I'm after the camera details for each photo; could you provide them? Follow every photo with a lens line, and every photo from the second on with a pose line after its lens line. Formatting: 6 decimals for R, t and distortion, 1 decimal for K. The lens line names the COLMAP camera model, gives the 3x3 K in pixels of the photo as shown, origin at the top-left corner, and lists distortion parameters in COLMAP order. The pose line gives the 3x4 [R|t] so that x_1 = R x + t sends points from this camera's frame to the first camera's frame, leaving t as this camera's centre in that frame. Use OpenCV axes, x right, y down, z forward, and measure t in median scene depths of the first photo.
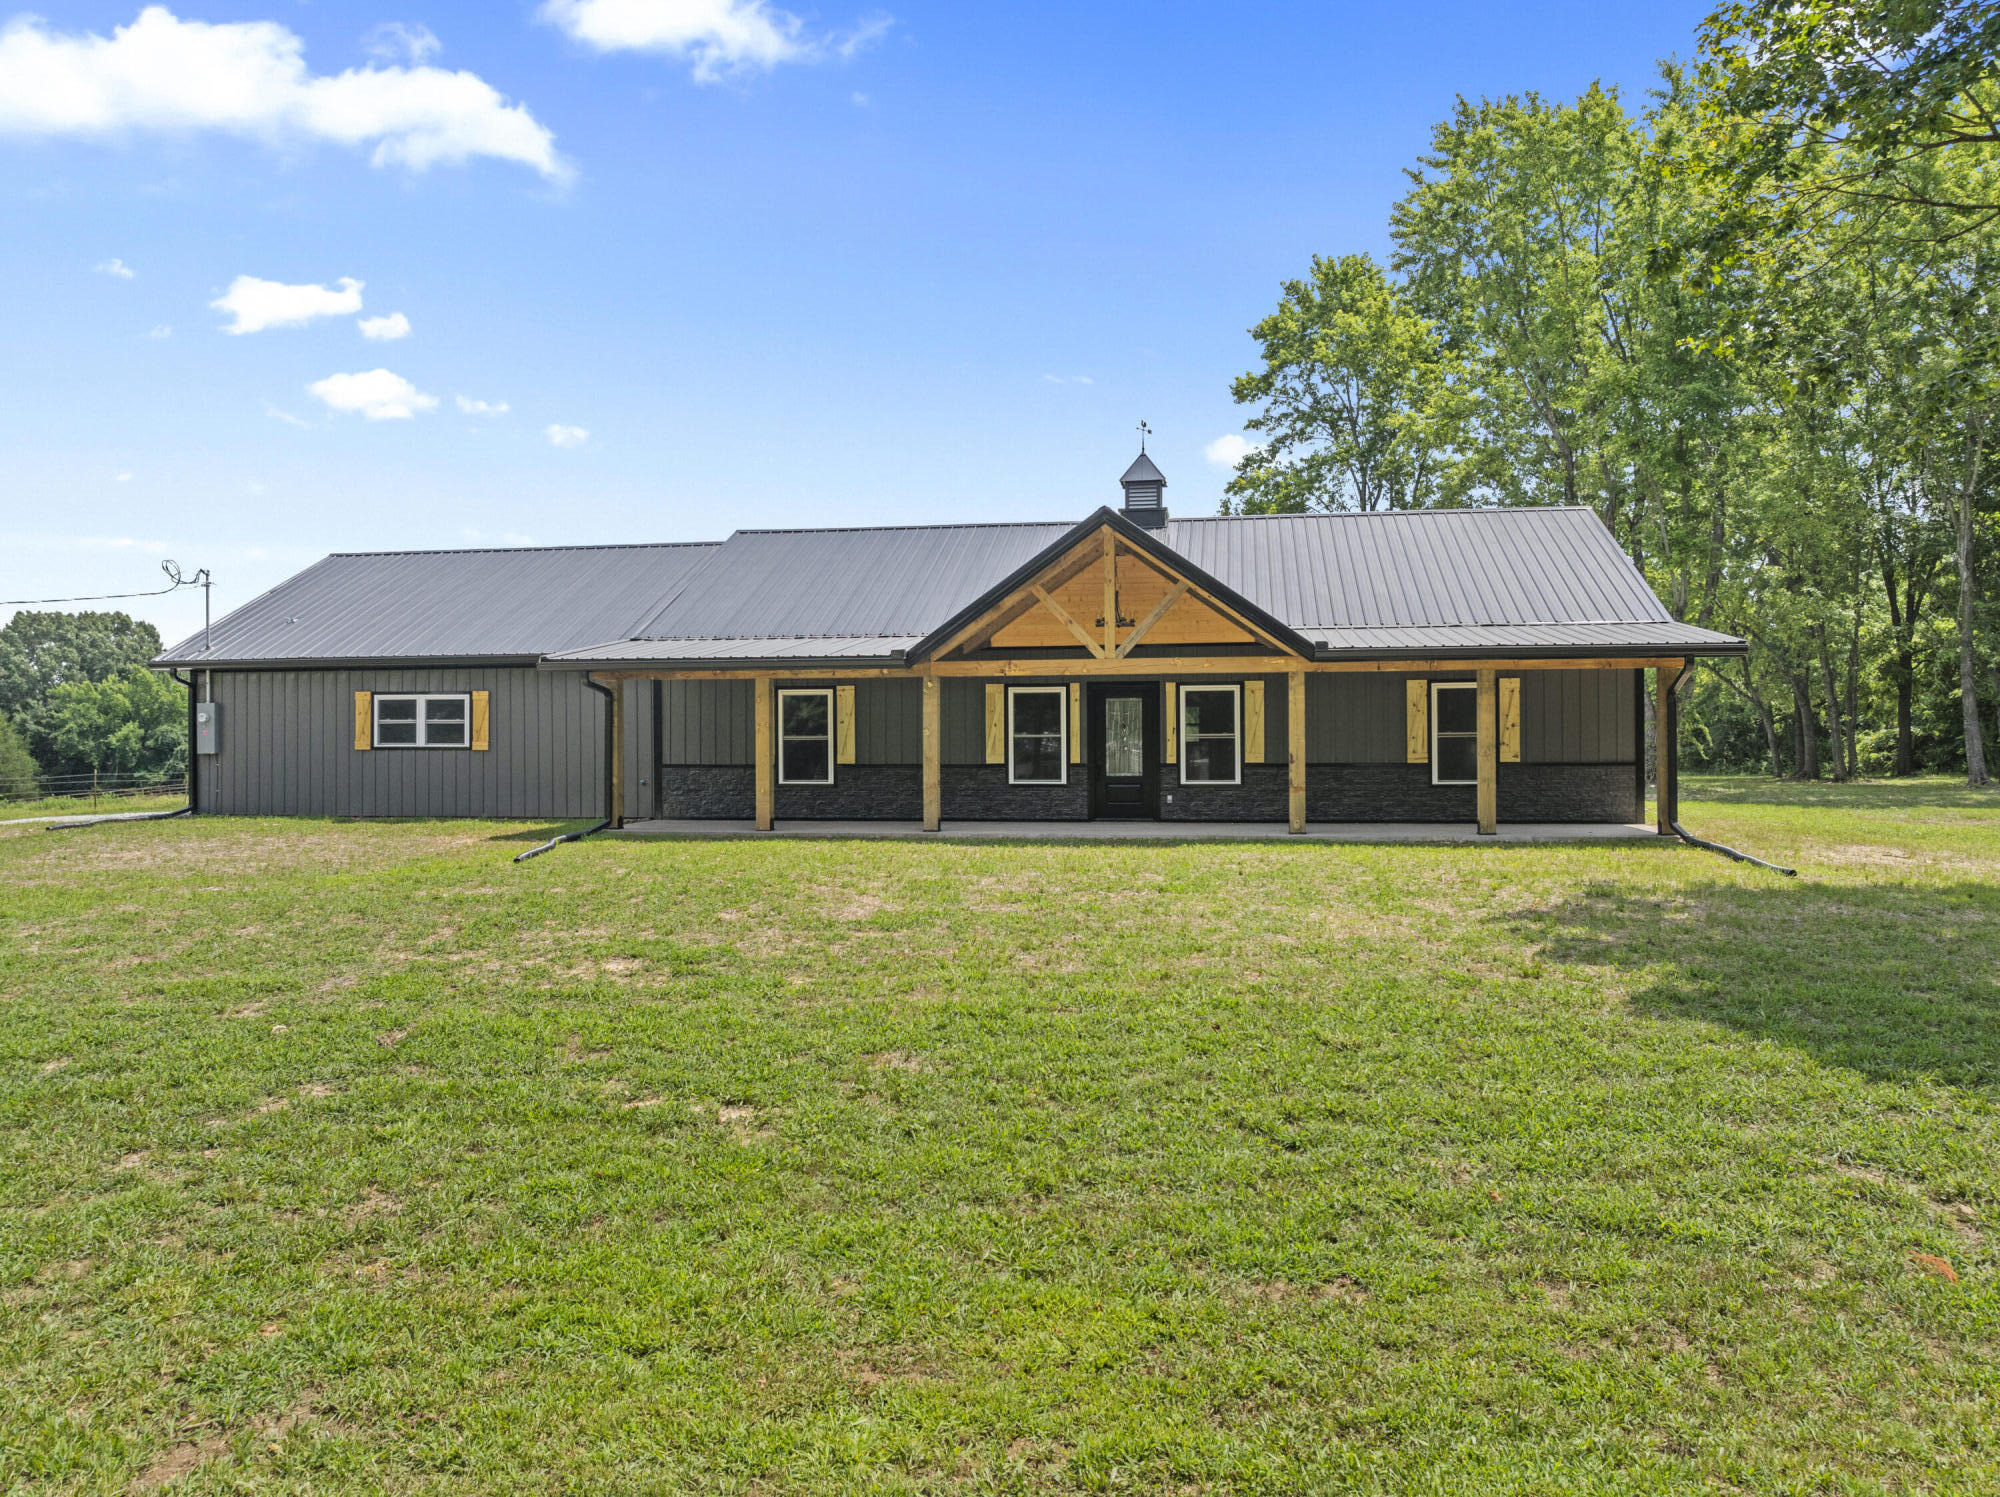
lens RADIAL K [[1446.0, 0, 1000.0], [0, 1446.0, 748.5], [0, 0, 1]] dist [-0.039556, -0.000278]
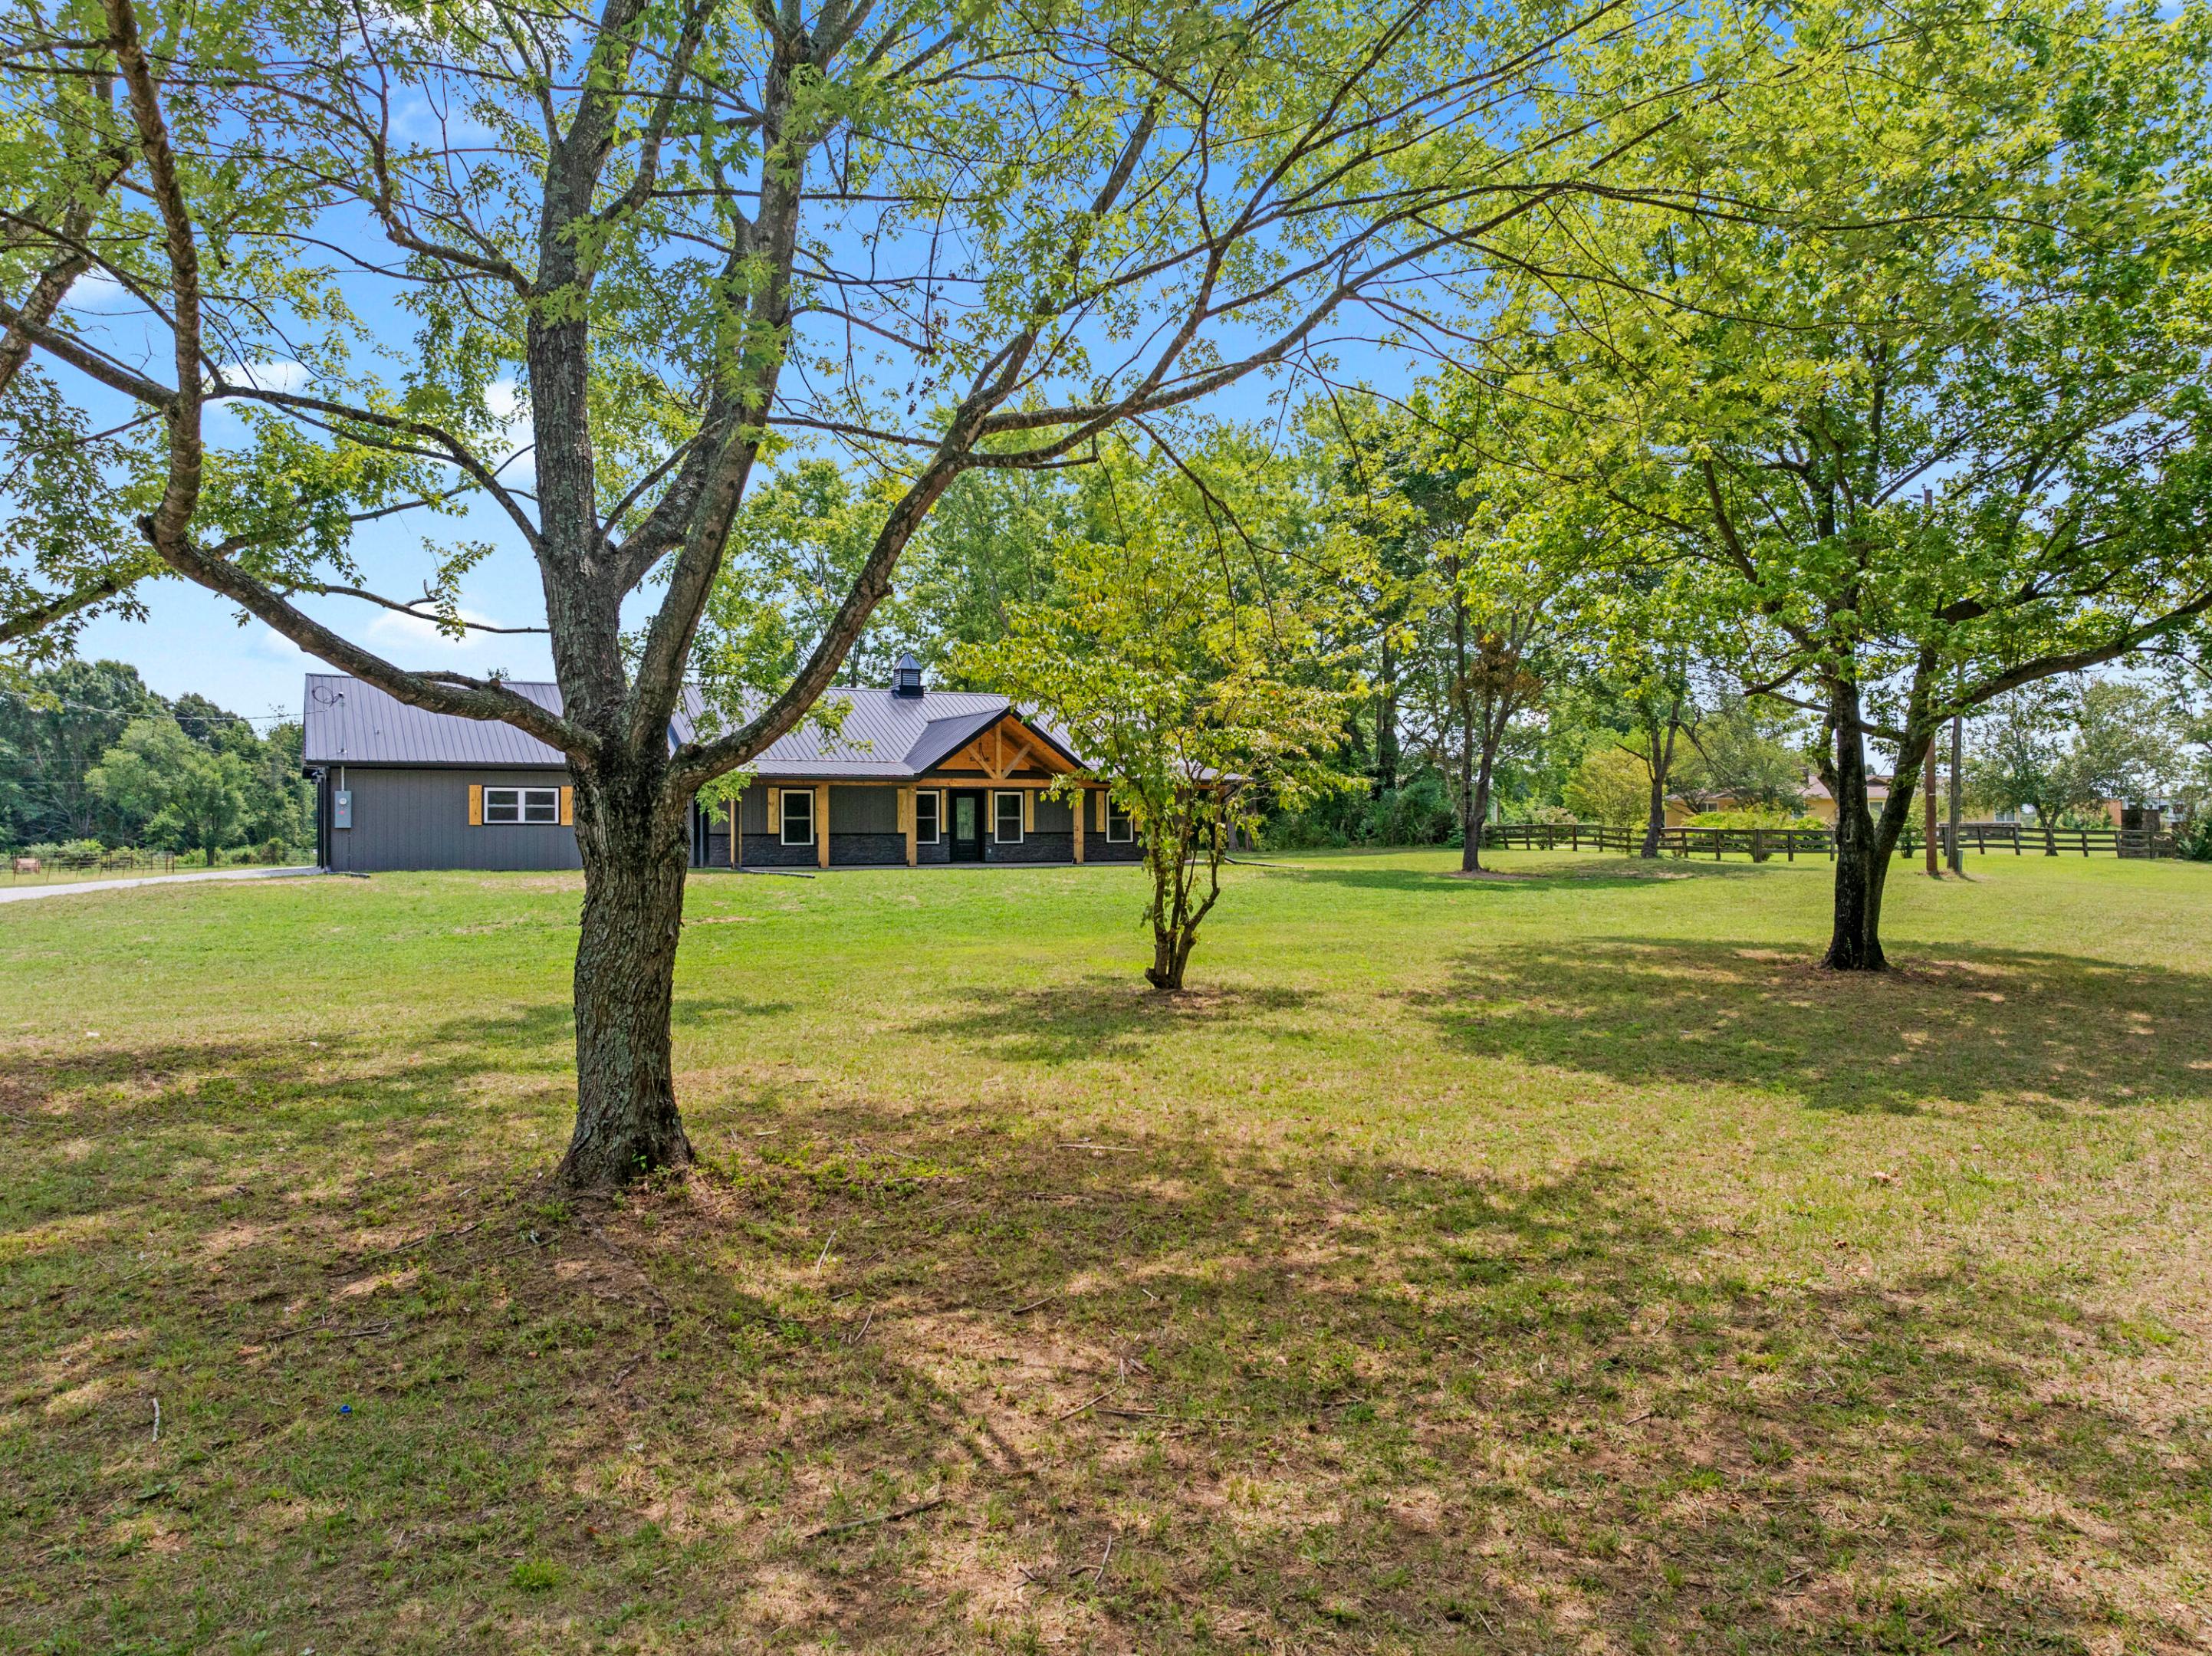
lens RADIAL K [[1563.6, 0, 1106.0], [0, 1563.6, 828.0], [0, 0, 1]] dist [-0.048994, -0.000987]
pose [[0.790324, 0.001227, 0.612688, -1.009861], [0.001891, 0.999988, -0.004443, 0.013479], [-0.612686, 0.004670, 0.790313, -0.712316]]
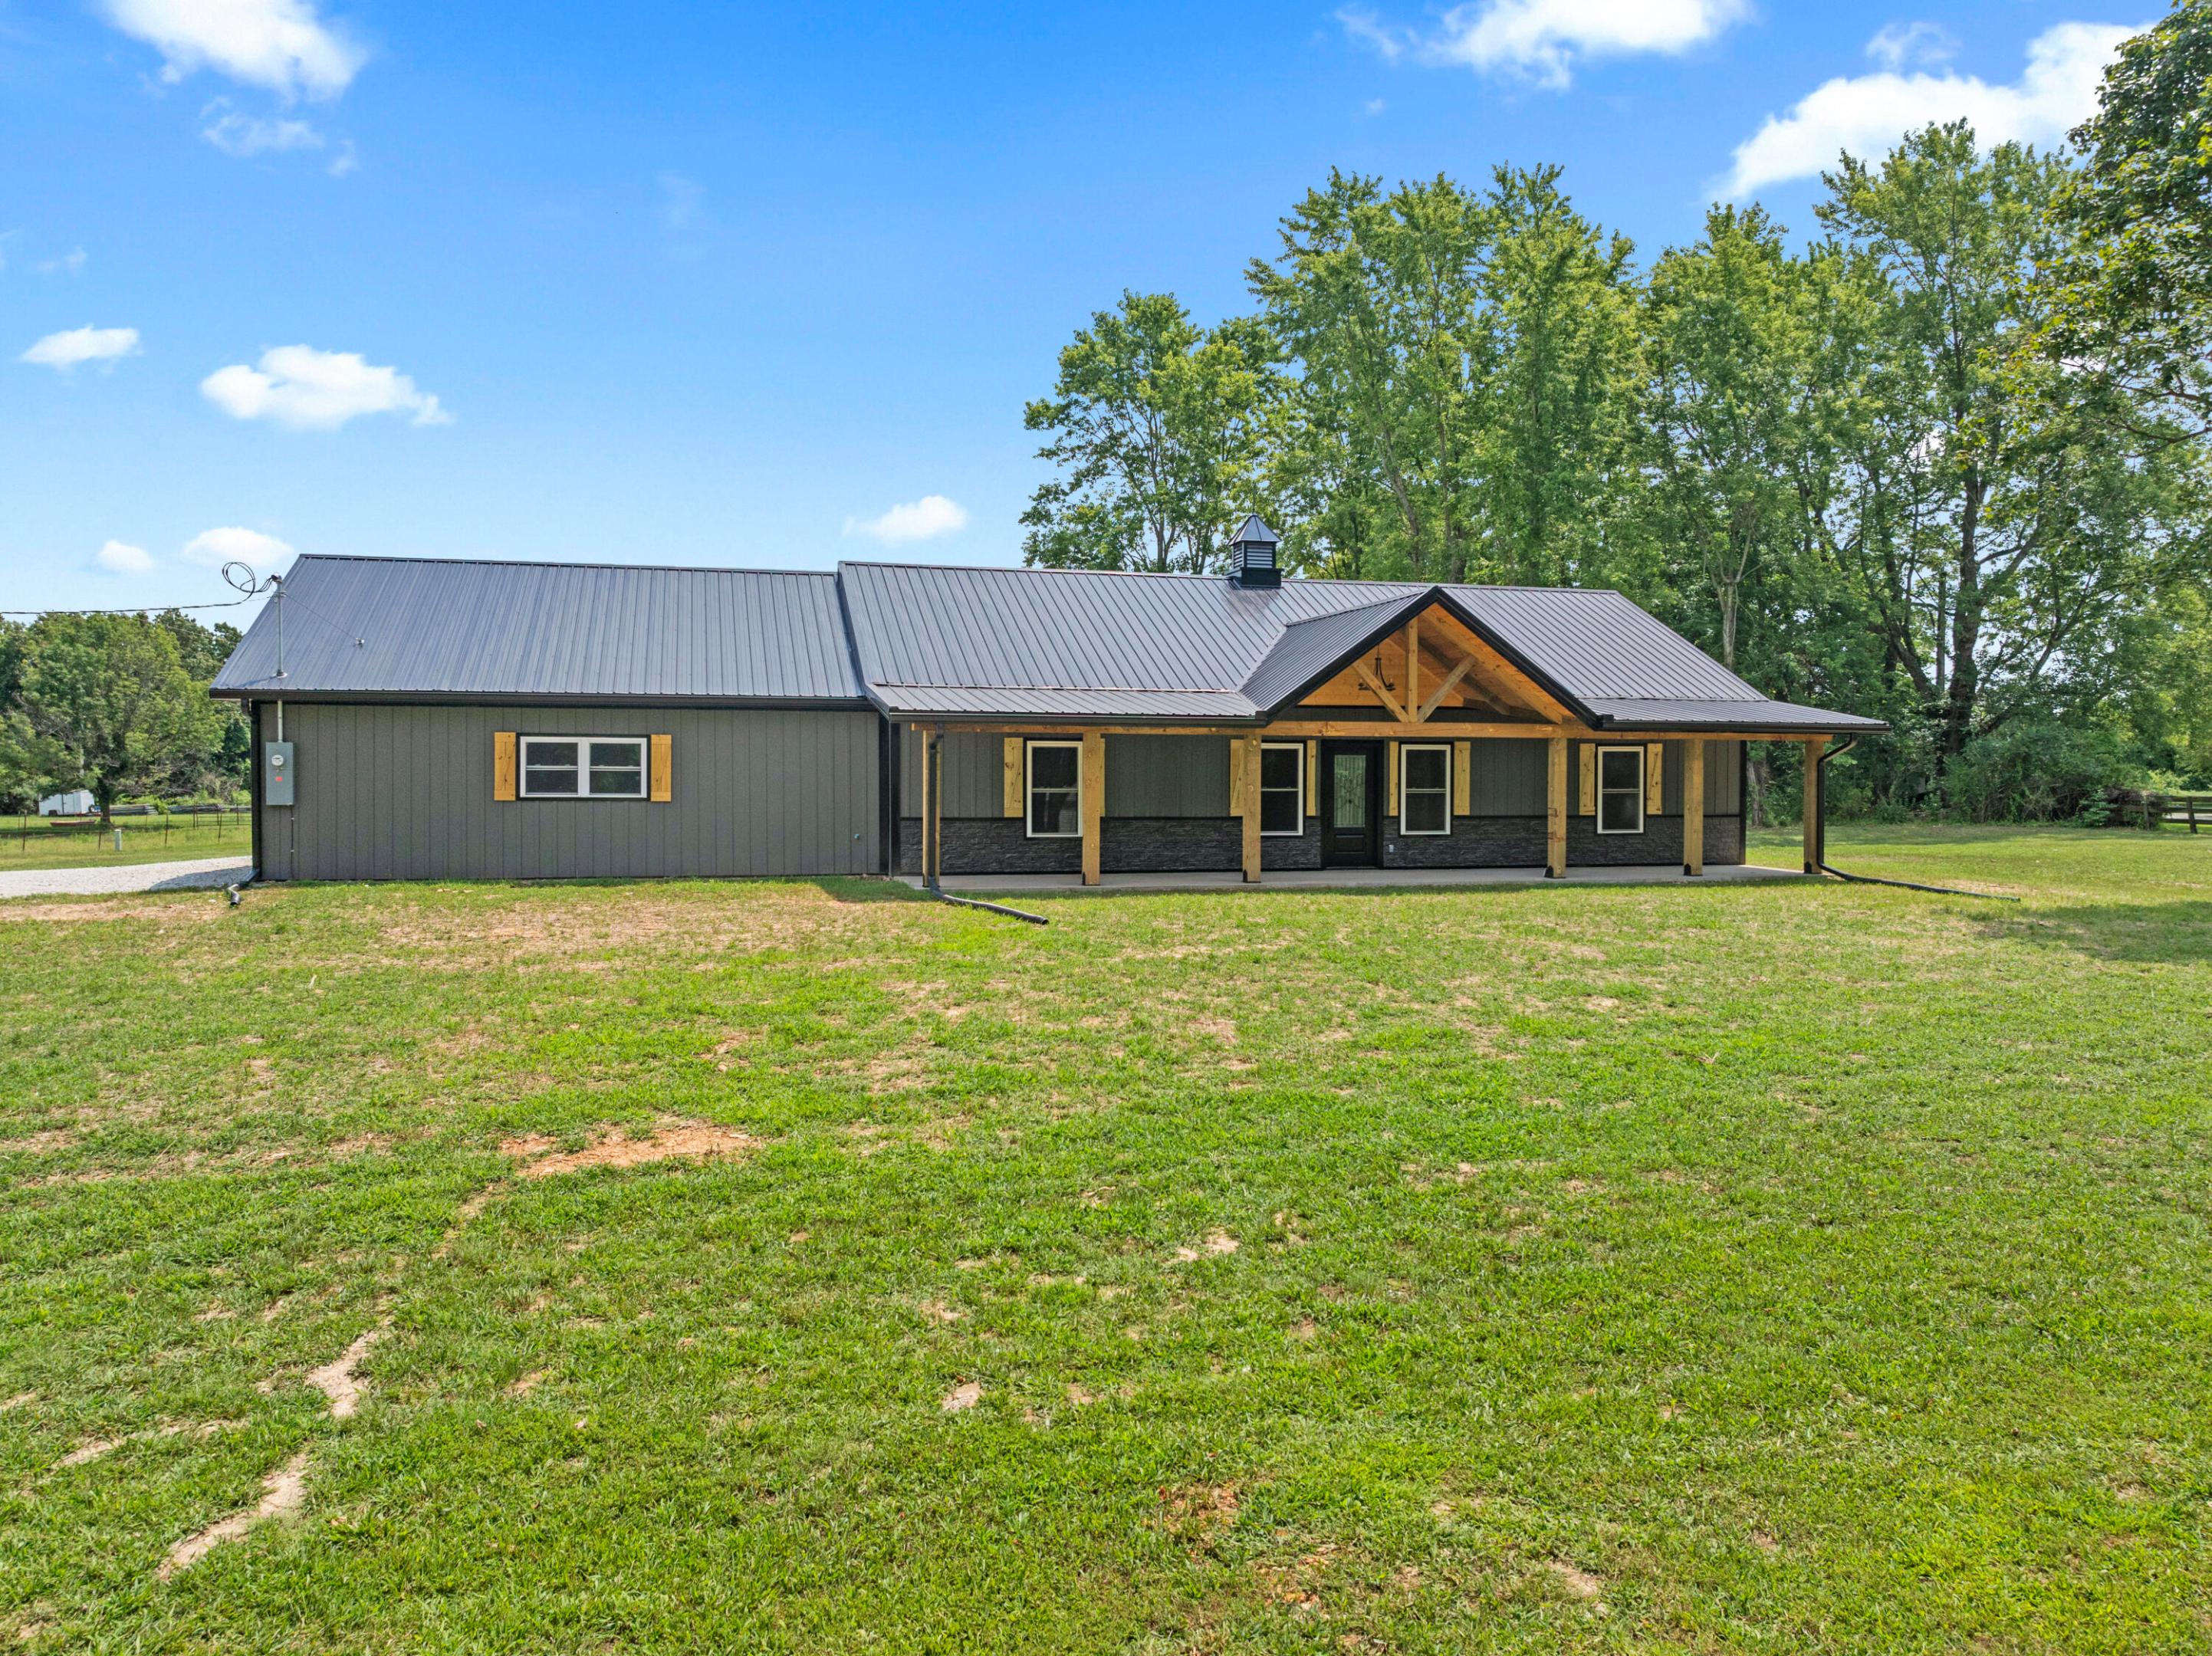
lens RADIAL K [[1599.2, 0, 1106.0], [0, 1599.2, 828.0], [0, 0, 1]] dist [-0.039556, -0.000278]
pose [[0.910794, -0.007131, 0.412799, -0.569488], [-0.006543, 0.999476, 0.031703, -0.017025], [-0.412809, -0.031576, 0.910270, -0.009800]]
